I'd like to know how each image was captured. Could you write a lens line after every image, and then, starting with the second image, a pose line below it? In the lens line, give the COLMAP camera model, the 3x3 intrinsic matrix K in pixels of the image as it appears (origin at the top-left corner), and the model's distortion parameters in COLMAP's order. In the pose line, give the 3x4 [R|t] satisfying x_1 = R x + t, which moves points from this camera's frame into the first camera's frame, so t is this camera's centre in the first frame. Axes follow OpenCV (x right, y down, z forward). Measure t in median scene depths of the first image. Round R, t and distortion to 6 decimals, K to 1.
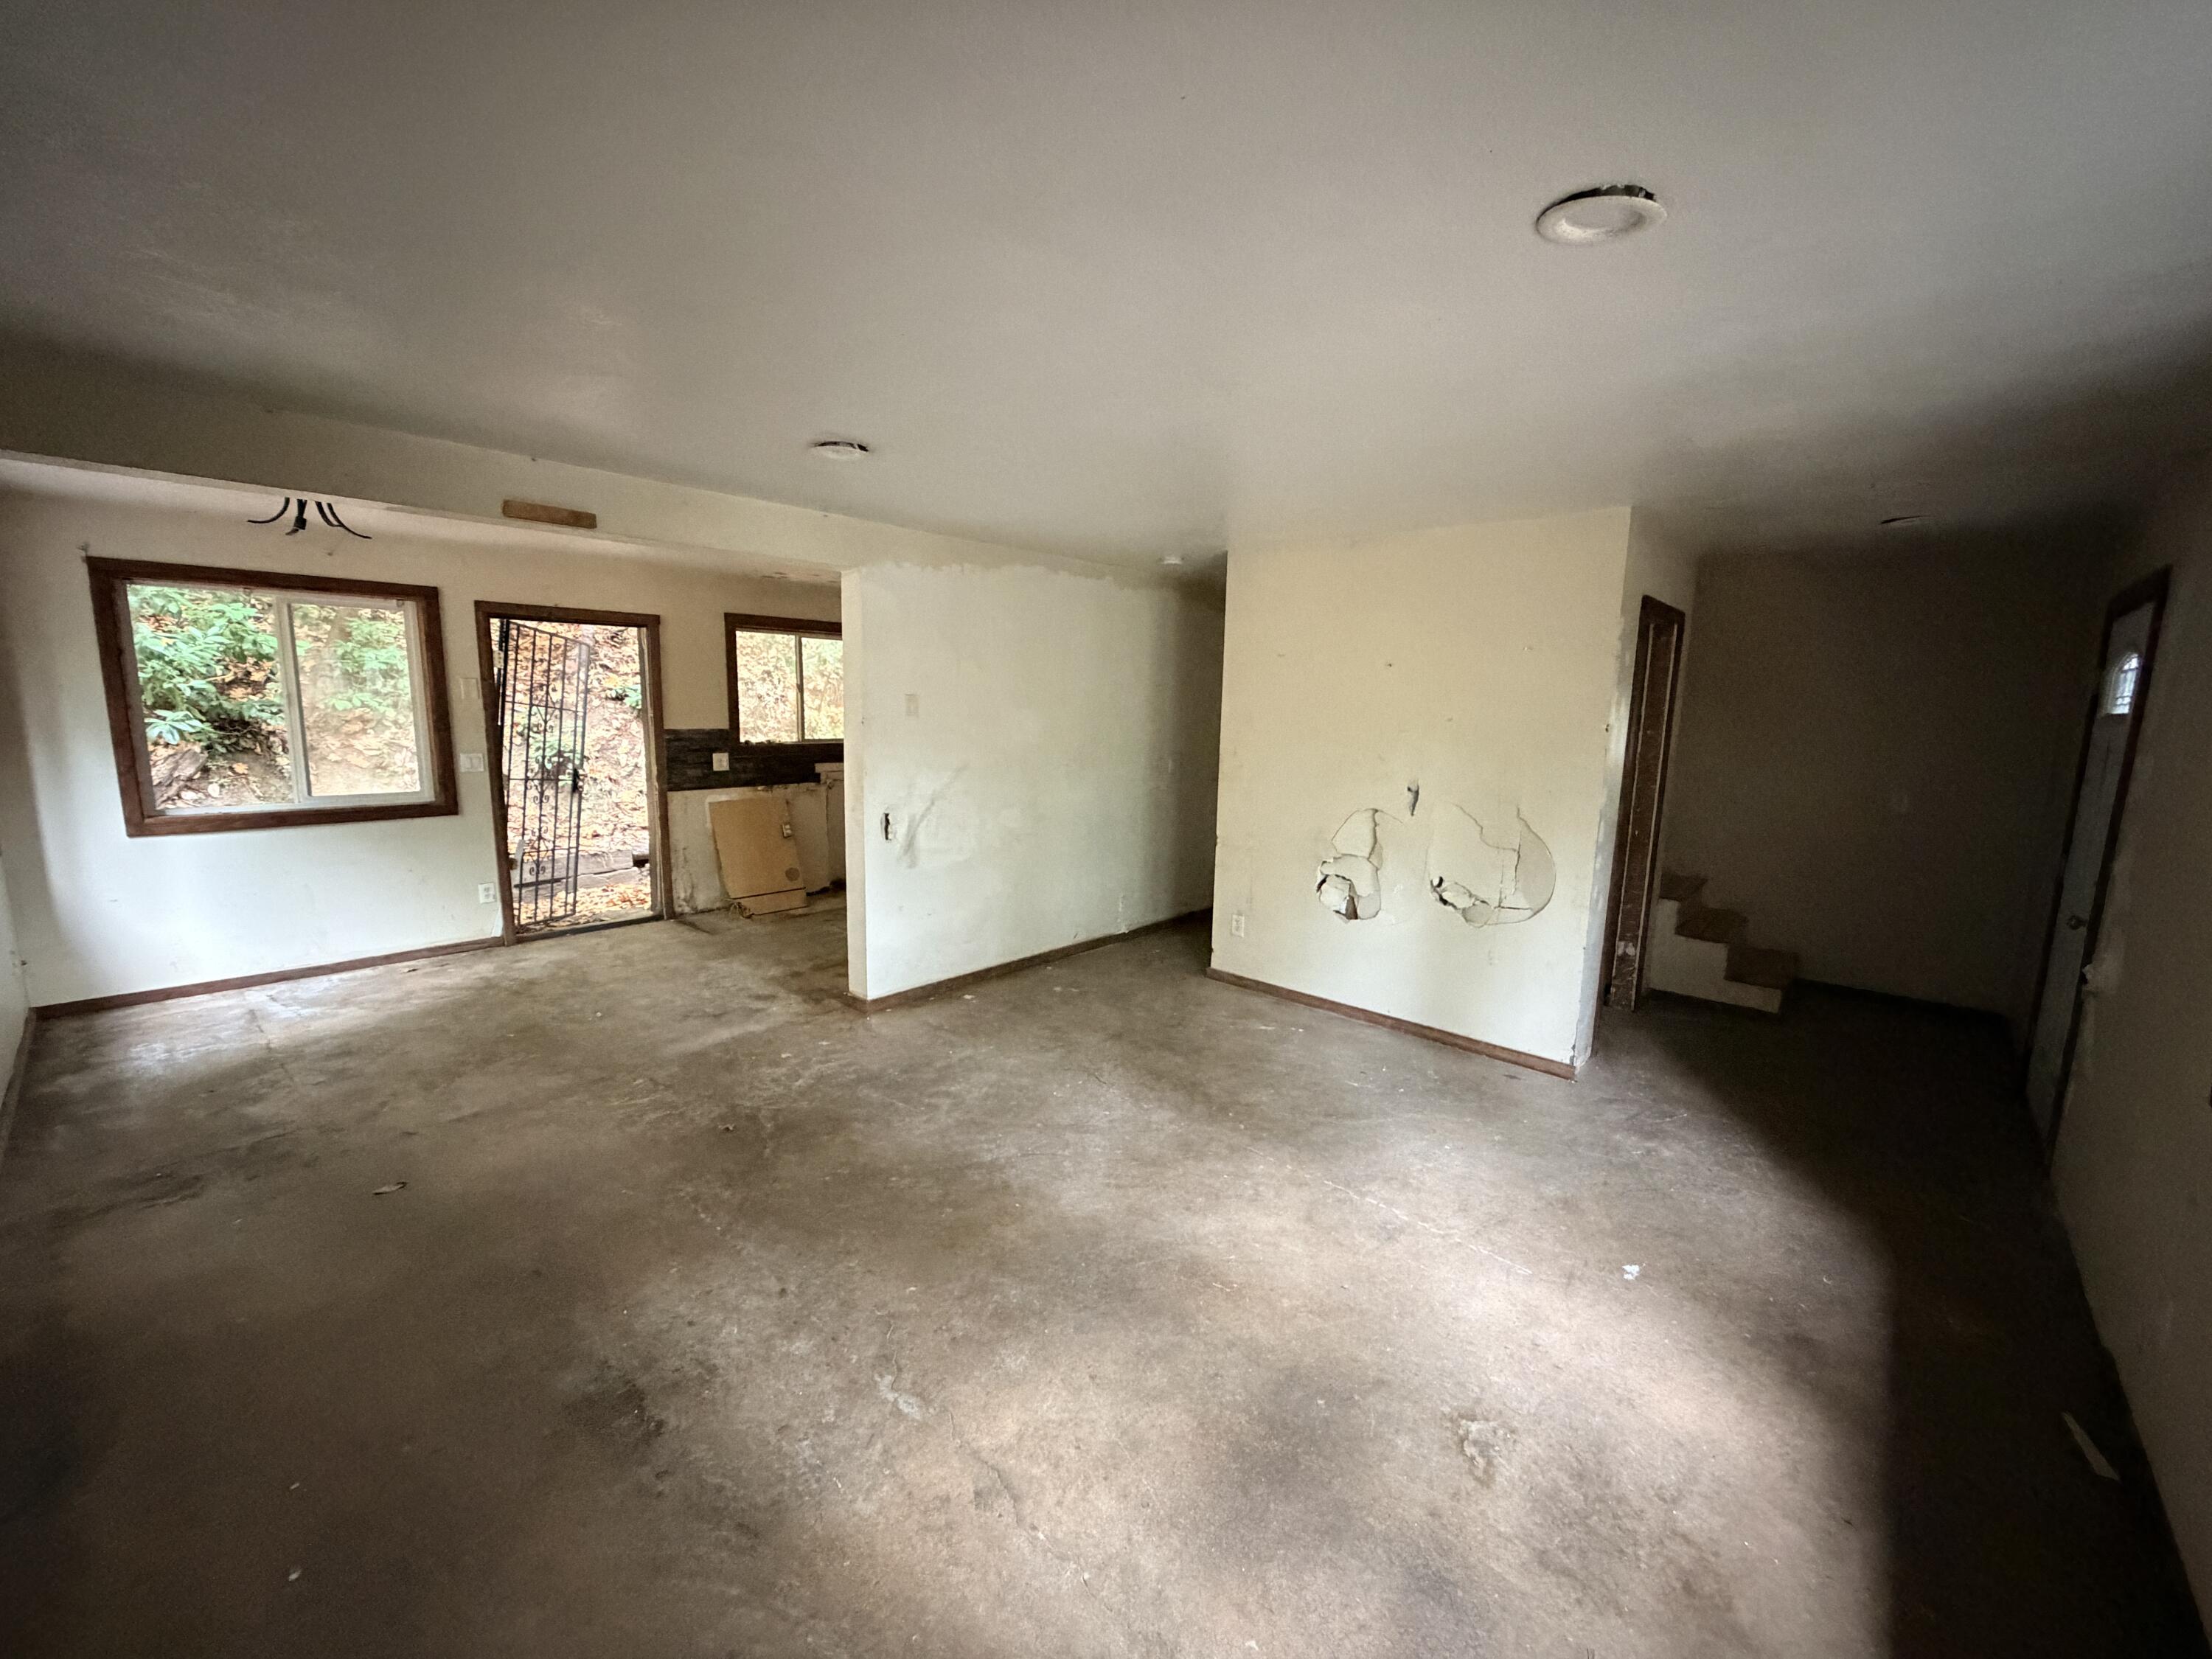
lens RADIAL K [[880.4, 0, 1111.5], [0, 880.4, 834.1], [0, 0, 1]] dist [-0.002964, -0.000147]
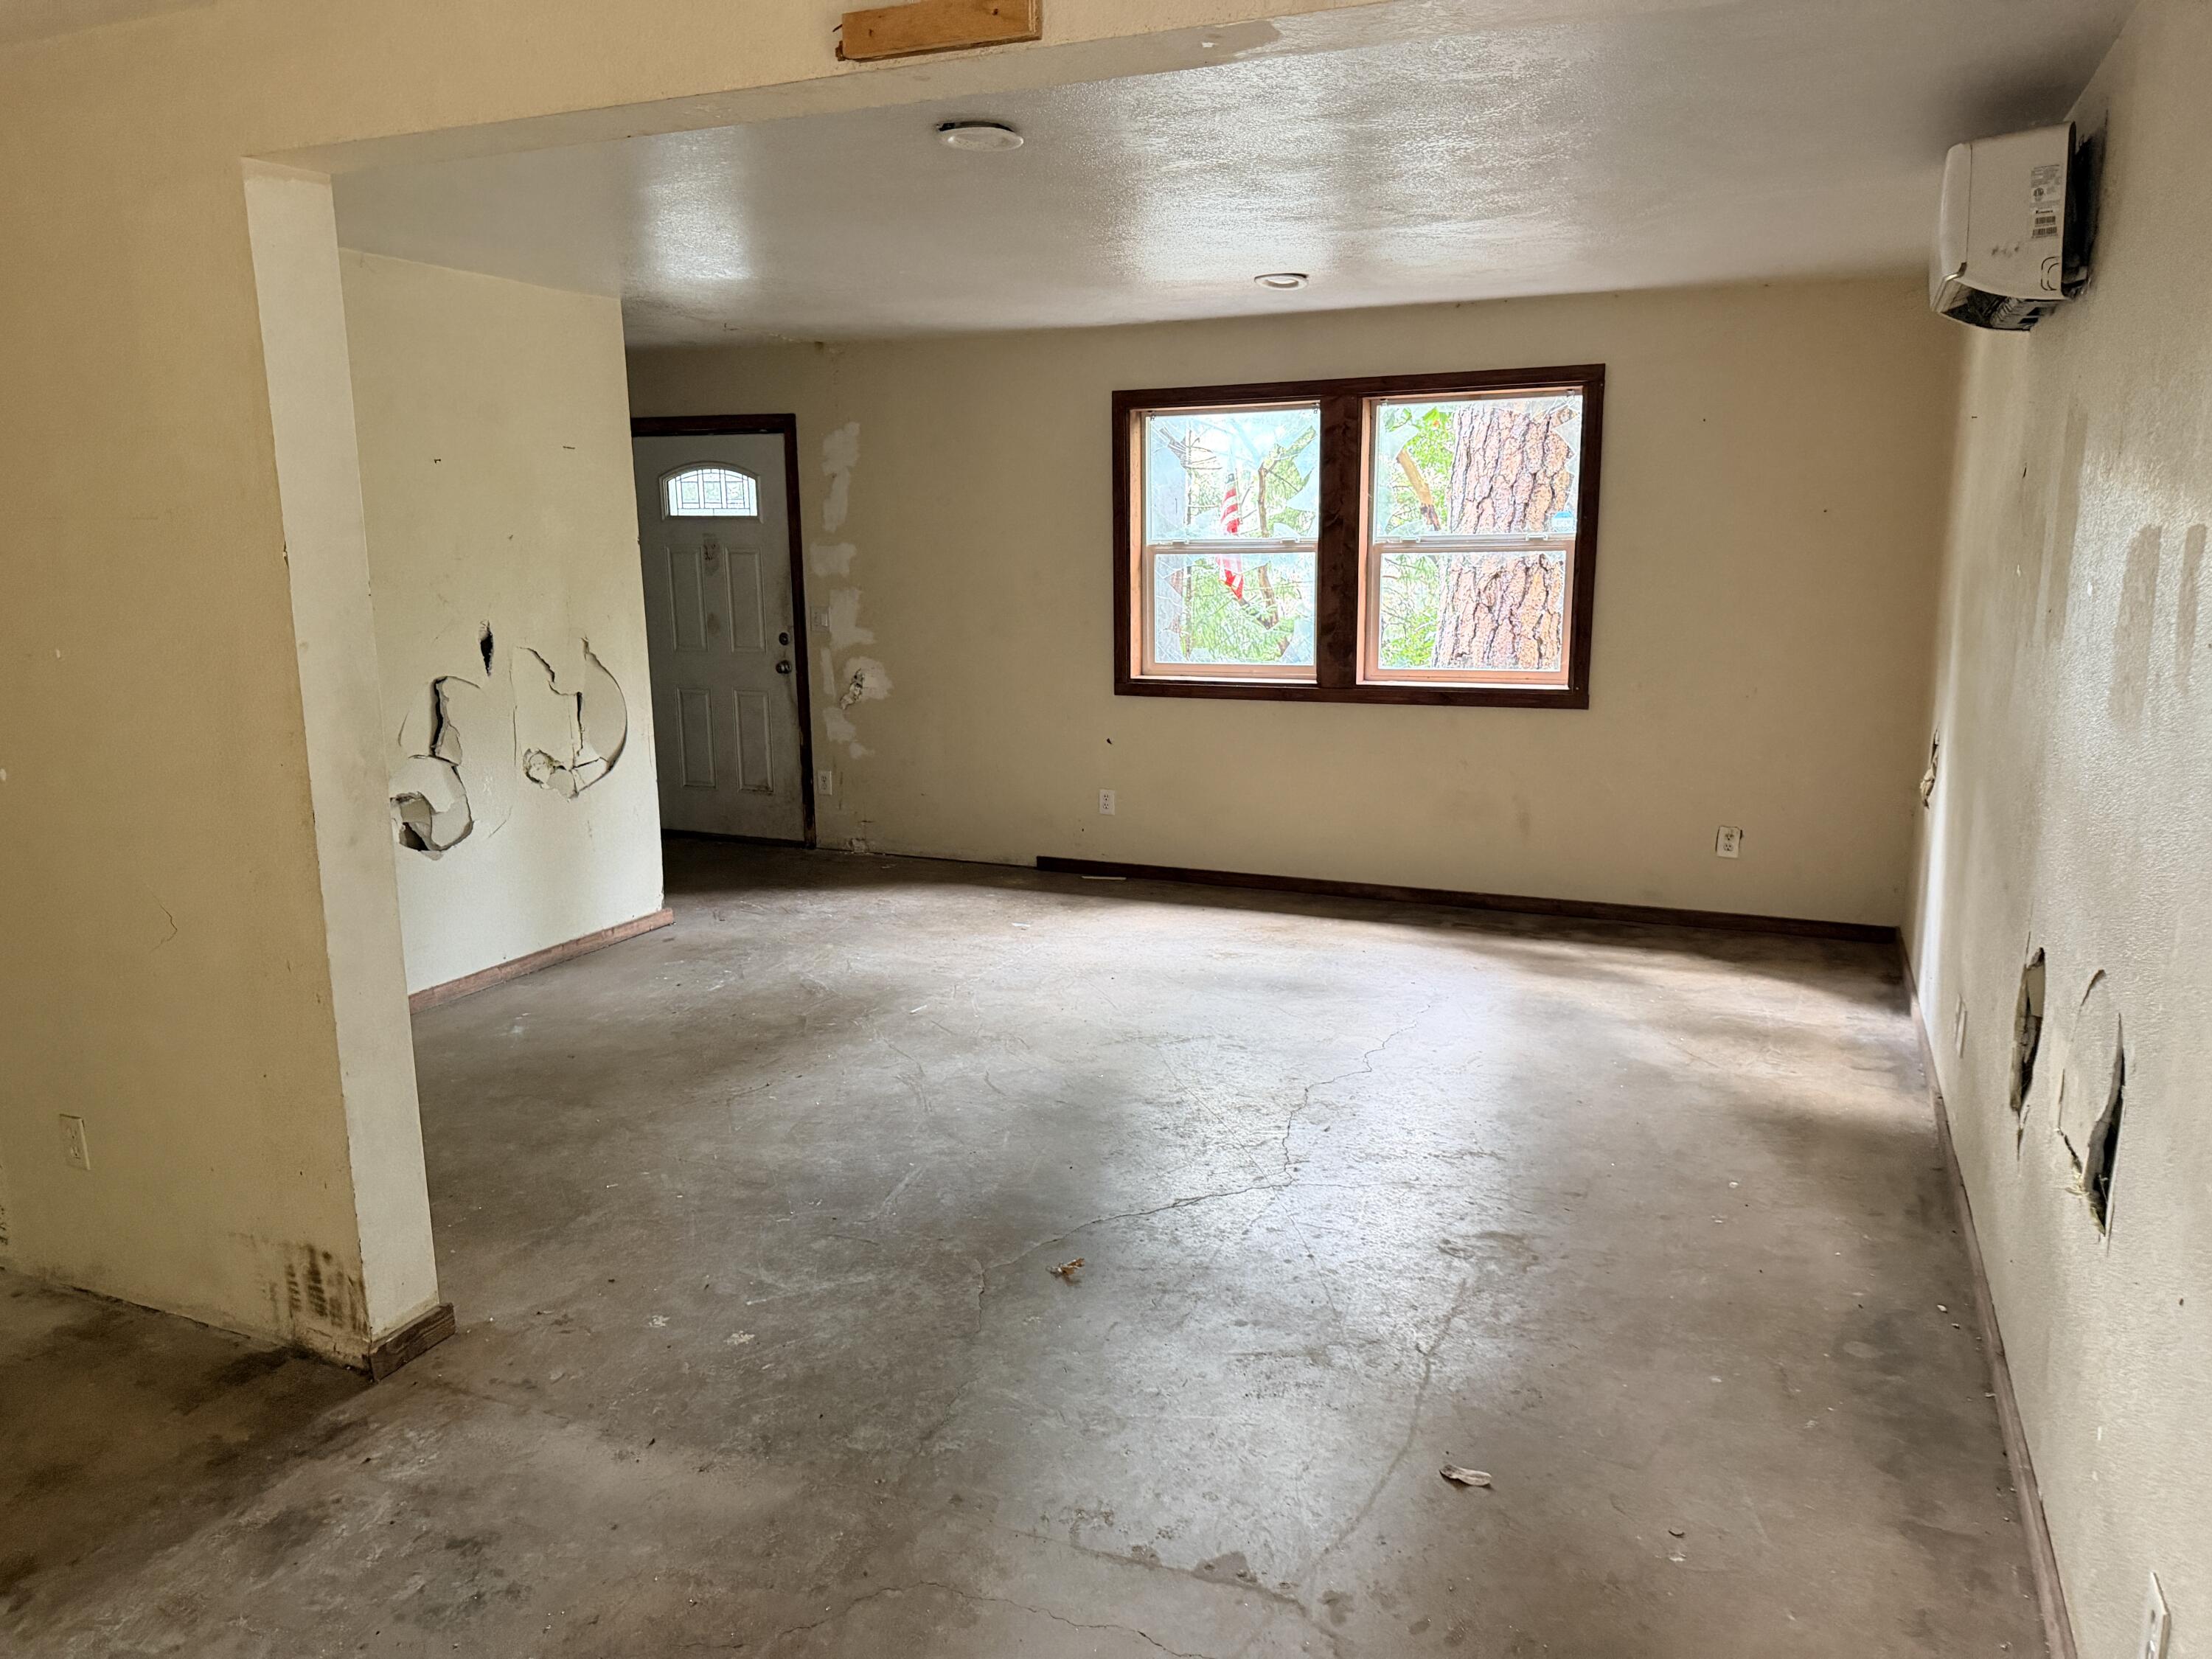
lens RADIAL K [[1569.5, 0, 1111.8], [0, 1569.5, 828.1], [0, 0, 1]] dist [0.012106, -0.017608]
pose [[-0.321968, -0.202694, 0.924798, -1.038417], [0.139521, 0.955989, 0.258105, -0.162833], [-0.936414, 0.212131, -0.279518, 0.923329]]
